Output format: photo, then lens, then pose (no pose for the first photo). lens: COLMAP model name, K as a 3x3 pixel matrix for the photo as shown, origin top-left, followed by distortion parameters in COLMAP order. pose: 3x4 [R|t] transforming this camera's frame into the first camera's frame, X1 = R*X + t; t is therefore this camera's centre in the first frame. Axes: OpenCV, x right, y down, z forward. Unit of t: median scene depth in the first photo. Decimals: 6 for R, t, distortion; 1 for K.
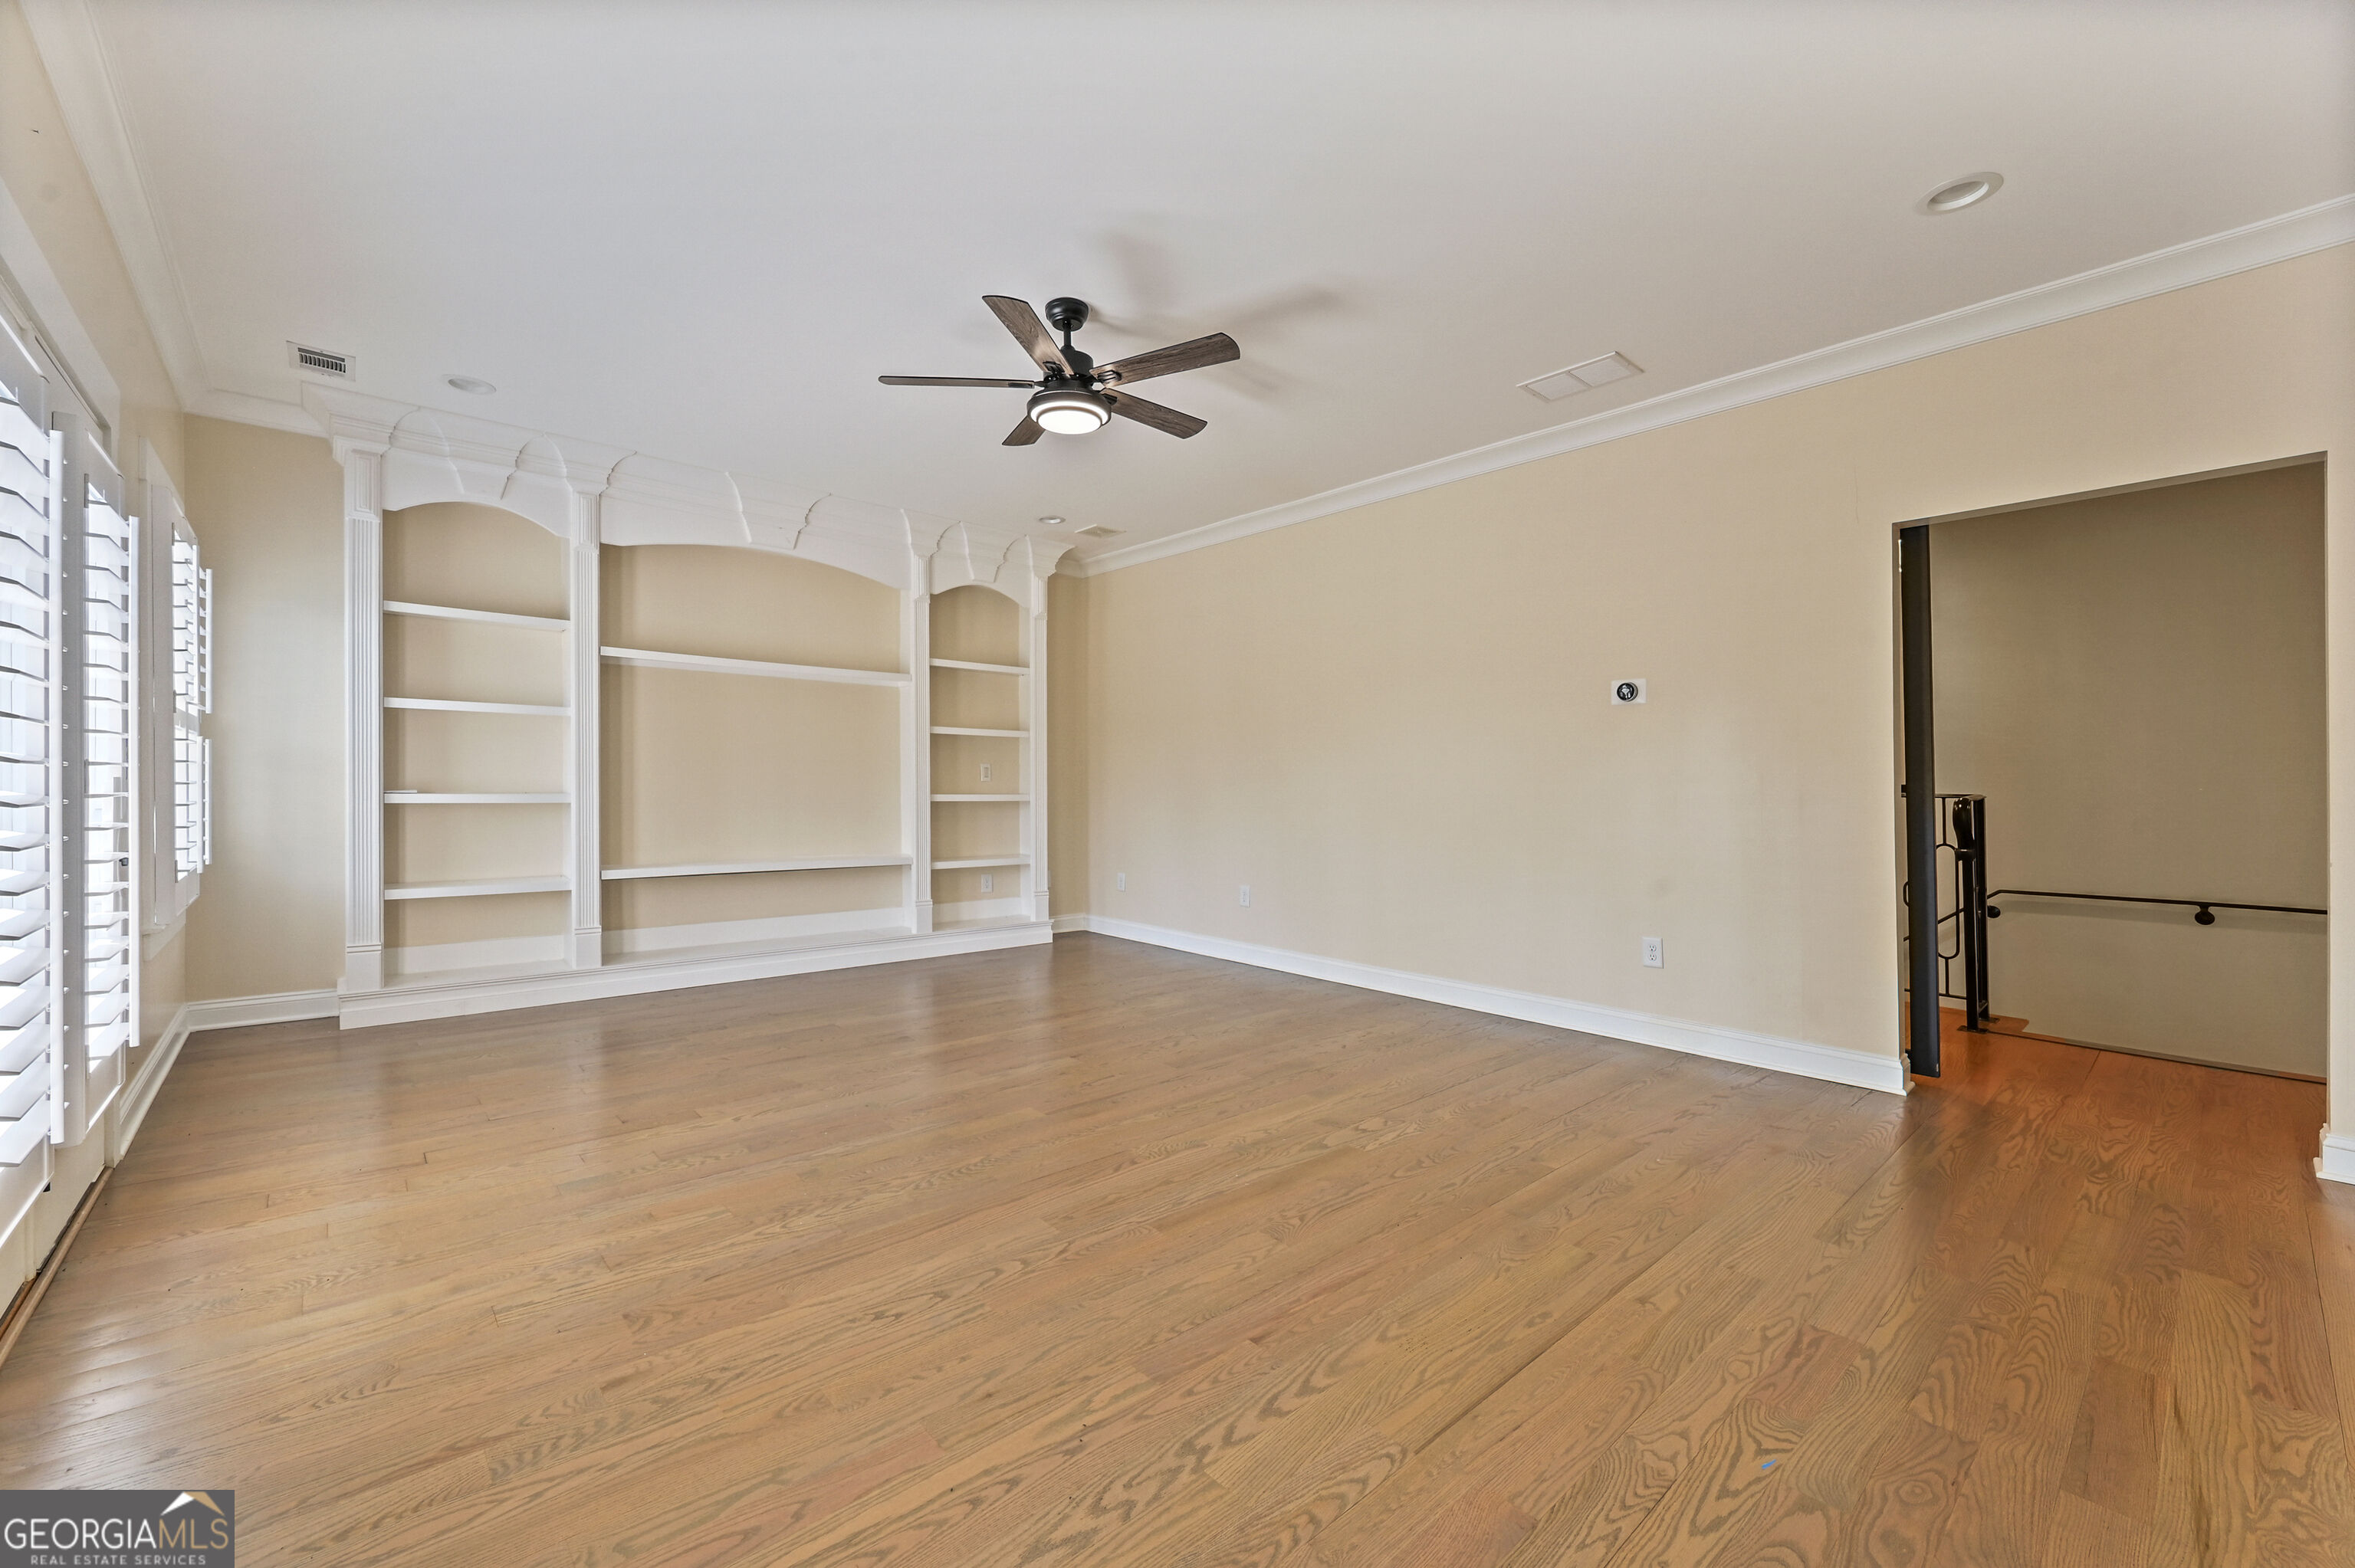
lens RADIAL K [[932.5, 0, 1183.7], [0, 932.5, 770.1], [0, 0, 1]] dist [-0.004990, 0.000552]
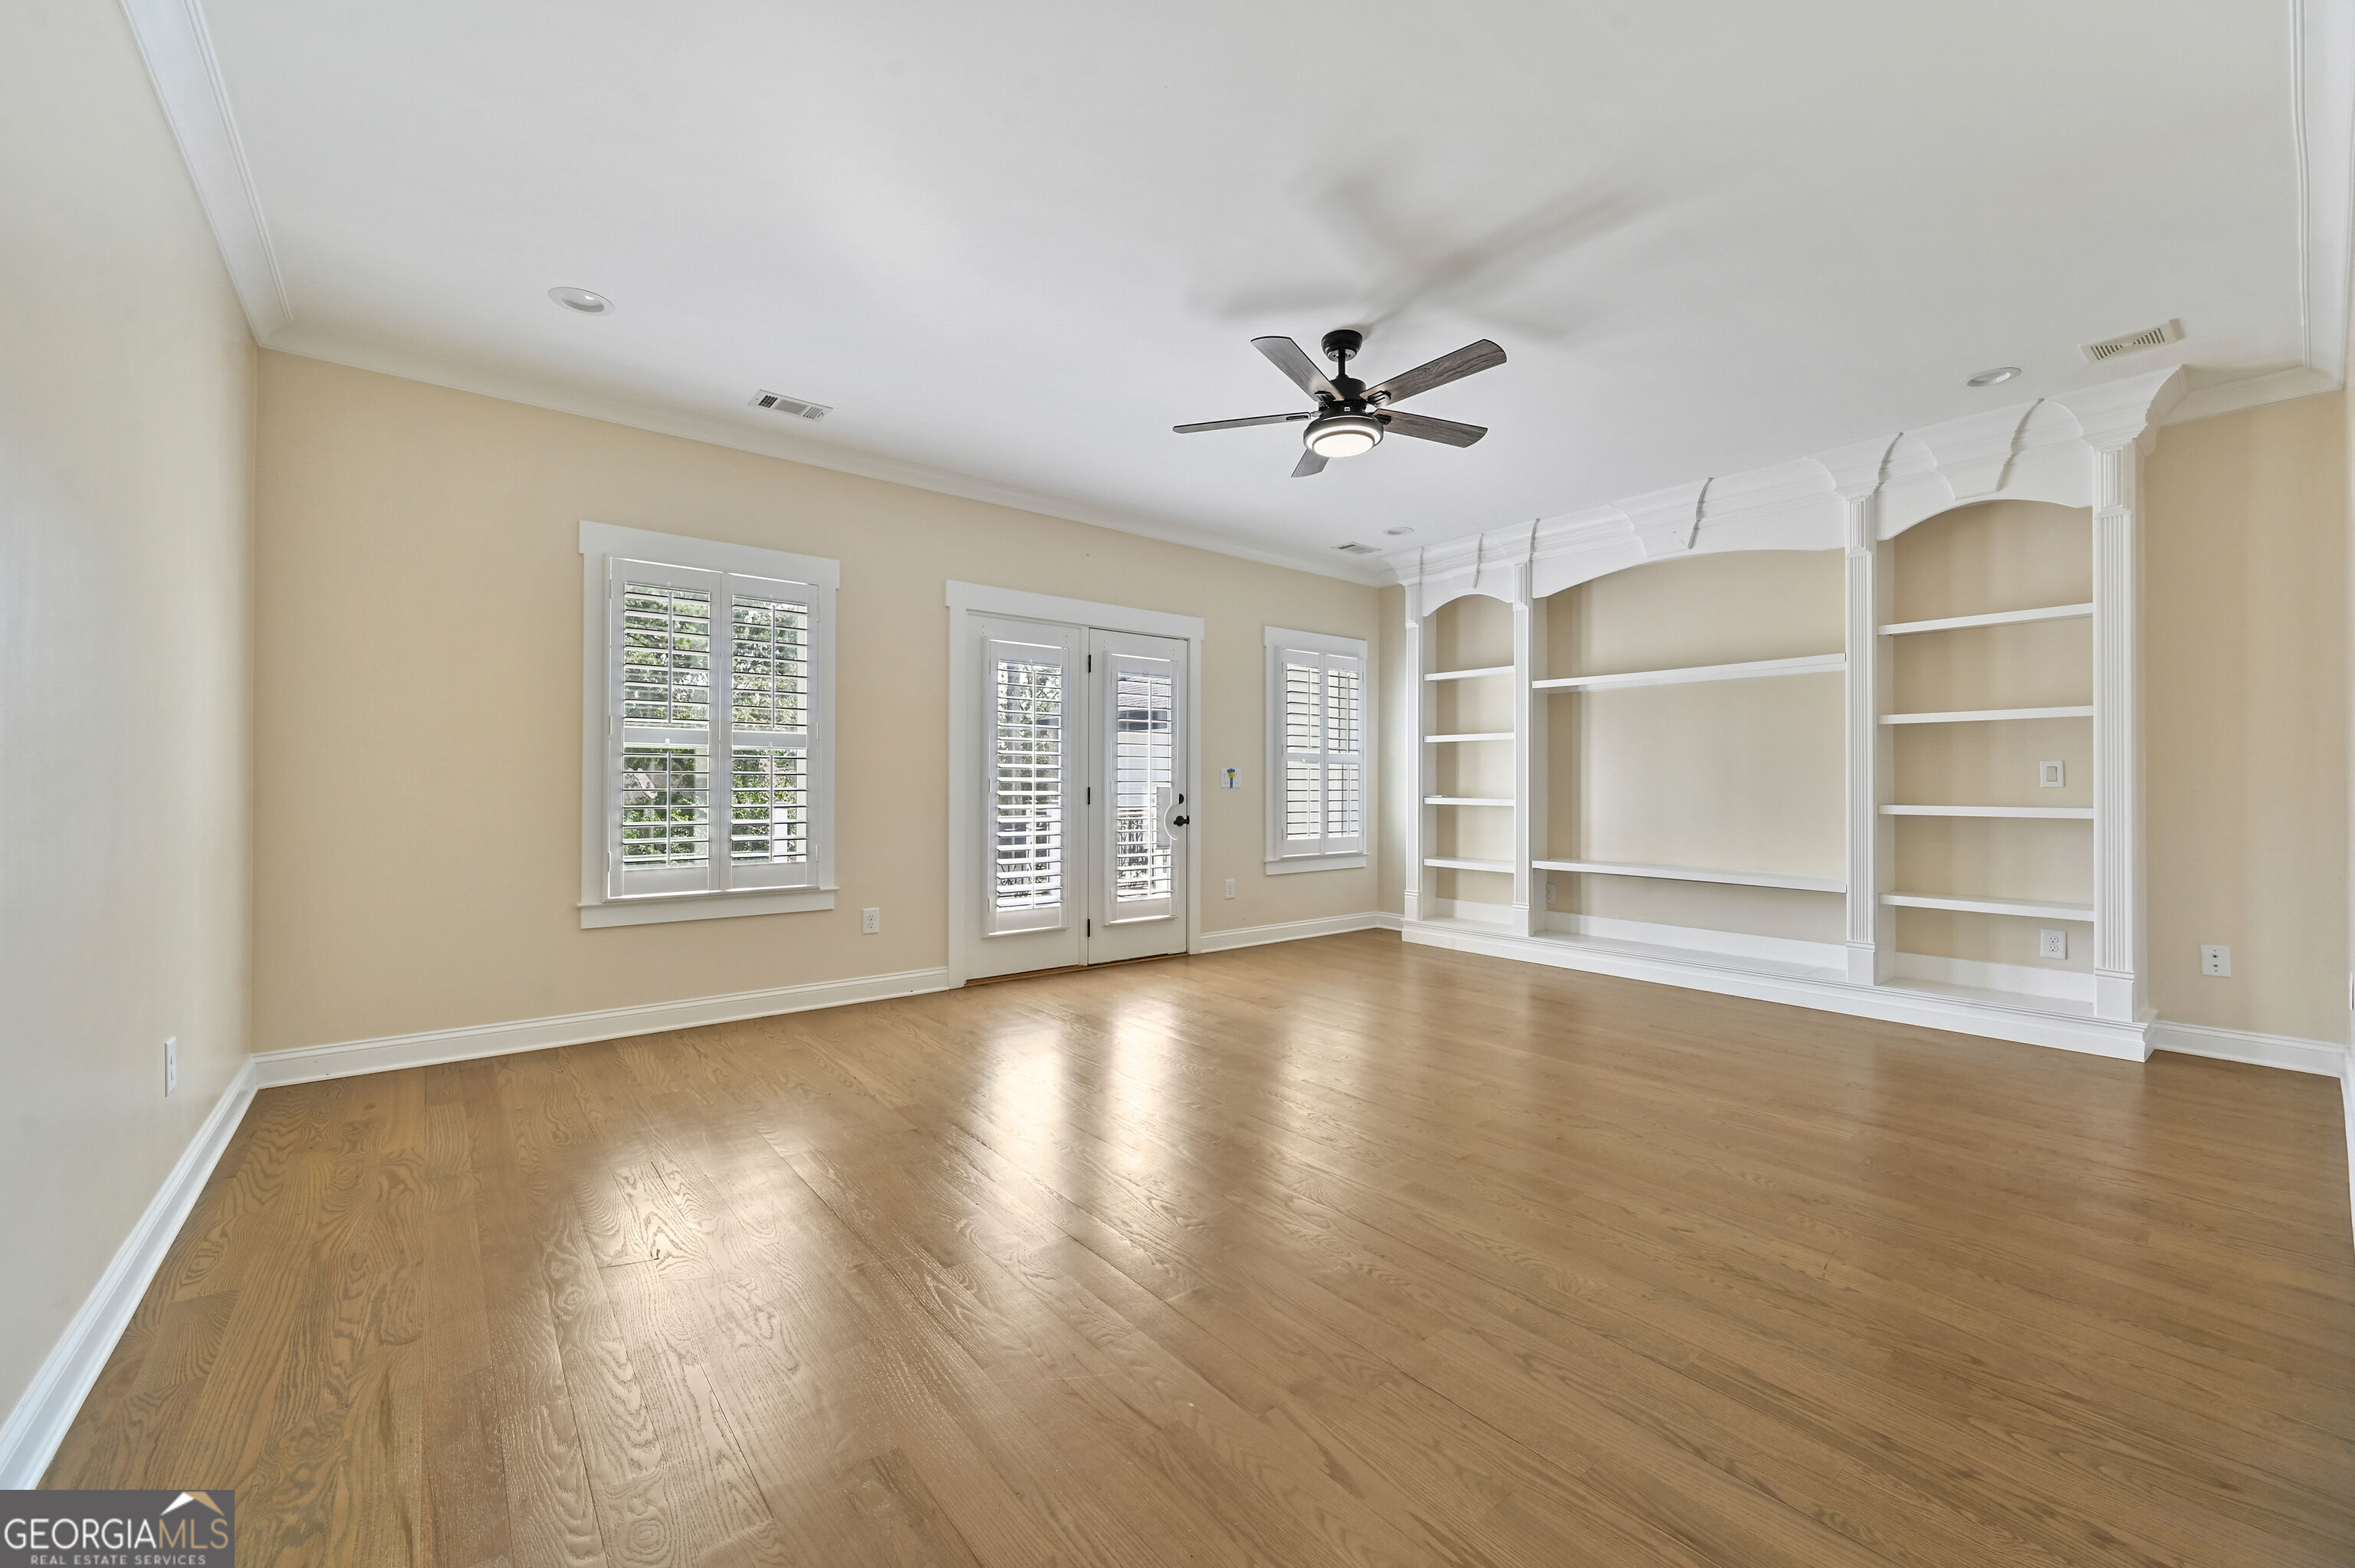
lens RADIAL K [[932.5, 0, 1189.1], [0, 932.5, 774.7], [0, 0, 1]] dist [-0.004990, 0.000552]
pose [[-0.040277, -0.022634, -0.998932, 0.578854], [0.010708, 0.999676, -0.023083, 0.015194], [0.999131, -0.011626, -0.040022, 0.533159]]
